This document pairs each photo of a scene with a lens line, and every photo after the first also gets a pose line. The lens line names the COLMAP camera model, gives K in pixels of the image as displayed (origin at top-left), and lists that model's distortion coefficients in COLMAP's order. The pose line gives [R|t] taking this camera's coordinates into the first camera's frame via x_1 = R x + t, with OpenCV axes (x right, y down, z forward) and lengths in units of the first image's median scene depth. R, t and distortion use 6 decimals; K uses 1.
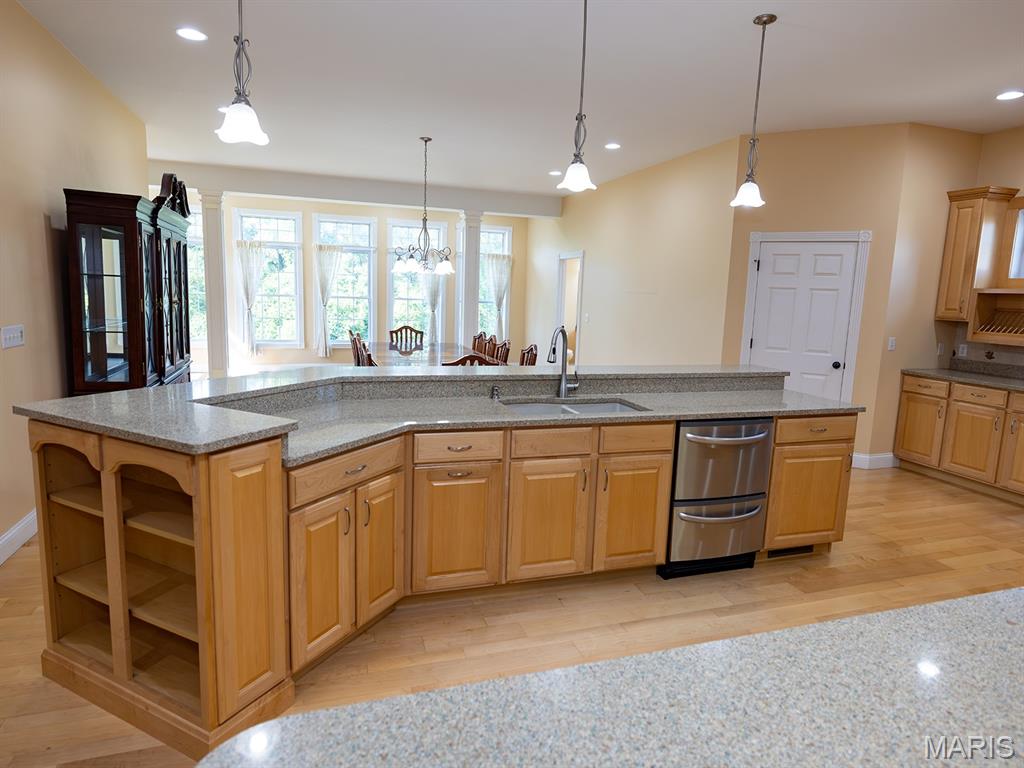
lens RADIAL K [[599.4, 0, 513.8], [0, 599.4, 378.3], [0, 0, 1]] dist [-0.002593, -0.000130]
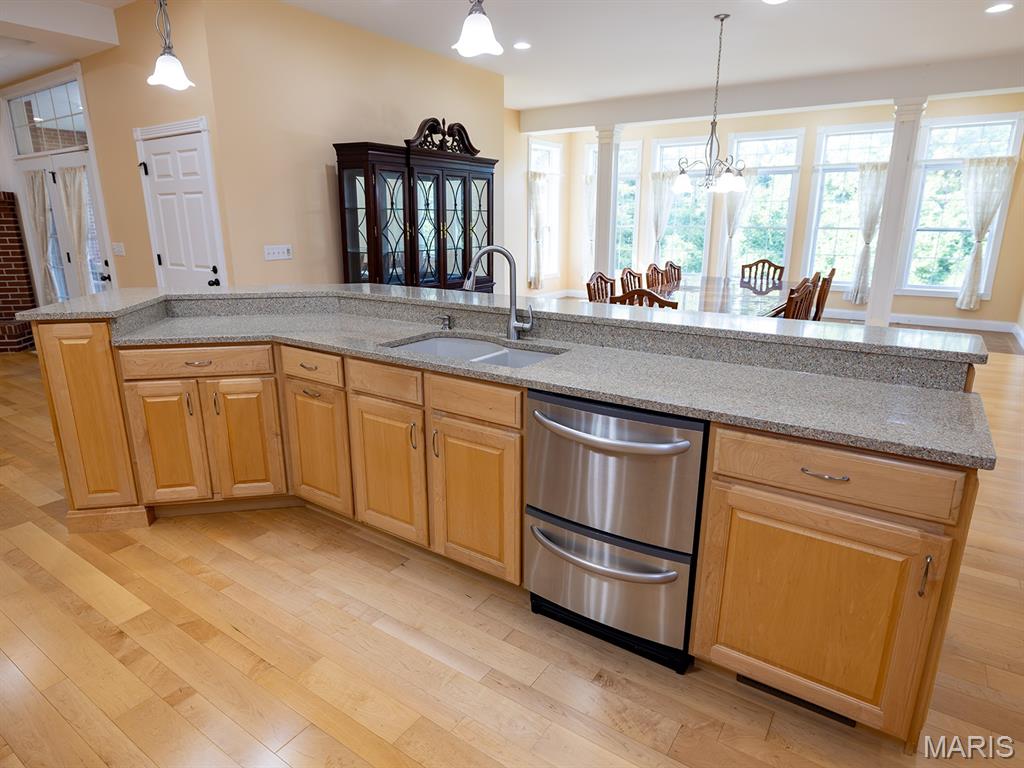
lens RADIAL K [[599.4, 0, 513.8], [0, 599.4, 378.3], [0, 0, 1]] dist [-0.002593, -0.000130]
pose [[0.605227, 0.170535, -0.777572, 0.381398], [-0.093041, 0.985243, 0.143661, -0.016155], [0.790597, -0.014602, 0.612163, 0.288484]]
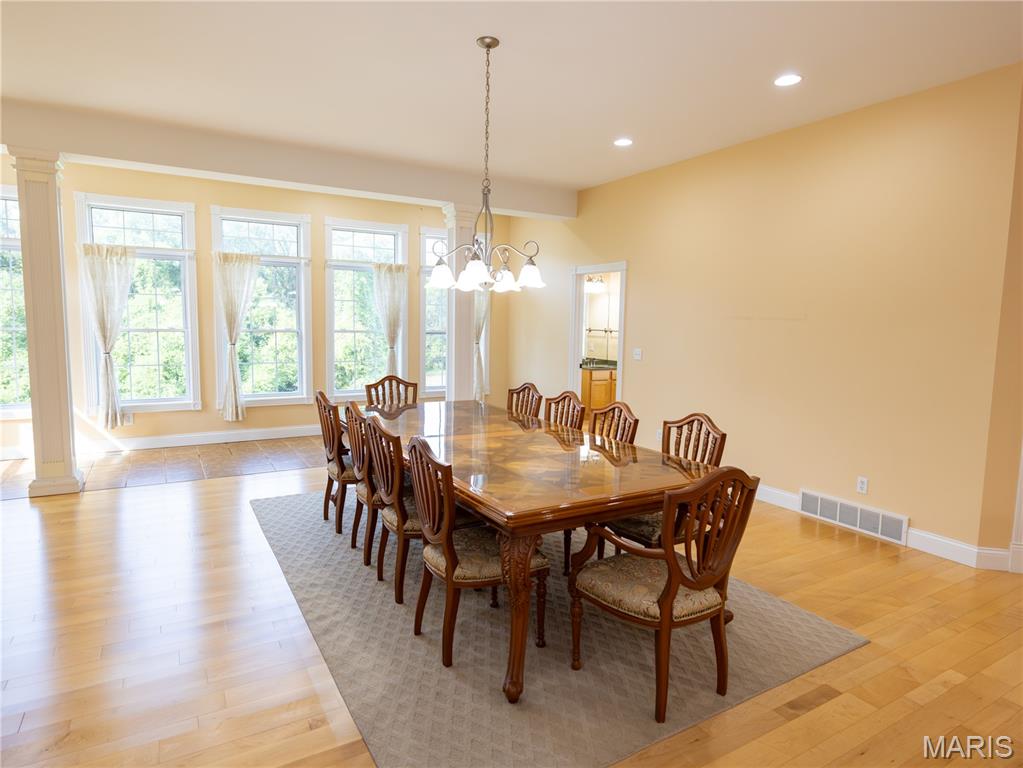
lens RADIAL K [[591.3, 0, 511.9], [0, 591.3, 377.8], [0, 0, 1]] dist [0.000533, -0.001049]
pose [[0.977883, -0.035962, 0.206038, -0.245530], [0.044263, 0.998378, -0.035819, -0.076446], [-0.204415, 0.044146, 0.977888, 0.484732]]
